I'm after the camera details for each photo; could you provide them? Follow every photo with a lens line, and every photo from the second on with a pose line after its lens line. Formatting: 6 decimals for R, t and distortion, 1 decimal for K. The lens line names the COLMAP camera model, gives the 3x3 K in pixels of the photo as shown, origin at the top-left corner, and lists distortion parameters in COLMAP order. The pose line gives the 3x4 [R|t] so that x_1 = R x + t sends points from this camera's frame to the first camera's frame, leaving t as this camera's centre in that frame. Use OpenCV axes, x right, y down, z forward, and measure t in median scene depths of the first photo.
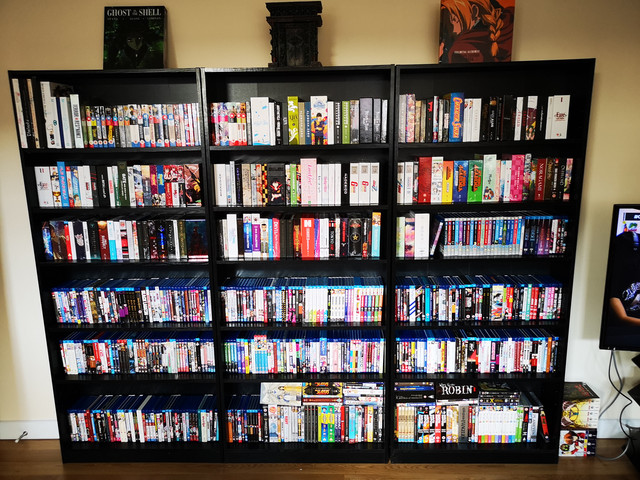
lens RADIAL K [[507.0, 0, 320.0], [0, 507.0, 240.0], [0, 0, 1]] dist [0.044808, -0.047352]
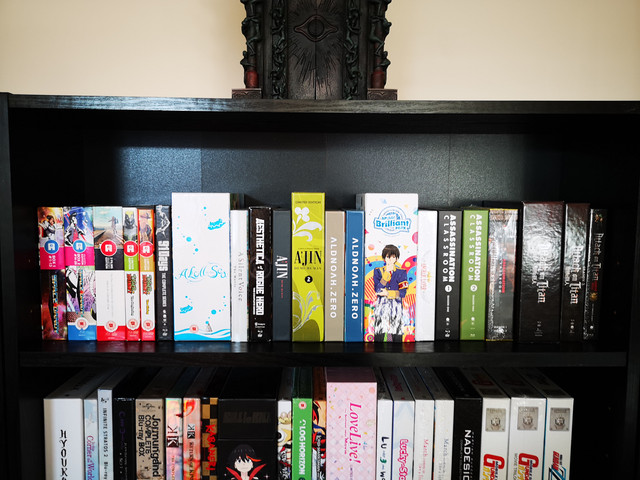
lens RADIAL K [[507.0, 0, 320.0], [0, 507.0, 240.0], [0, 0, 1]] dist [0.044808, -0.047352]
pose [[0.998492, 0.016296, 0.052419, -0.057210], [-0.009985, 0.992907, -0.118471, -0.199079], [-0.053978, 0.117769, 0.991573, 0.640162]]
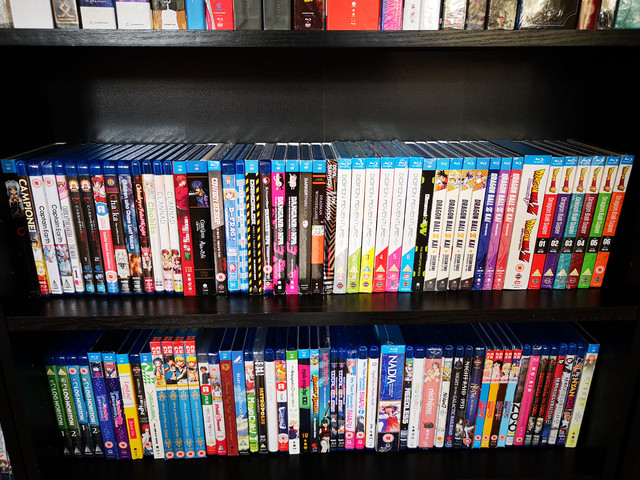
lens RADIAL K [[507.0, 0, 320.0], [0, 507.0, 240.0], [0, 0, 1]] dist [0.044808, -0.047352]
pose [[0.998155, -0.007597, 0.060247, -0.053501], [0.000089, 0.992325, 0.123654, 0.099593], [-0.060724, -0.123420, 0.990495, 0.736341]]
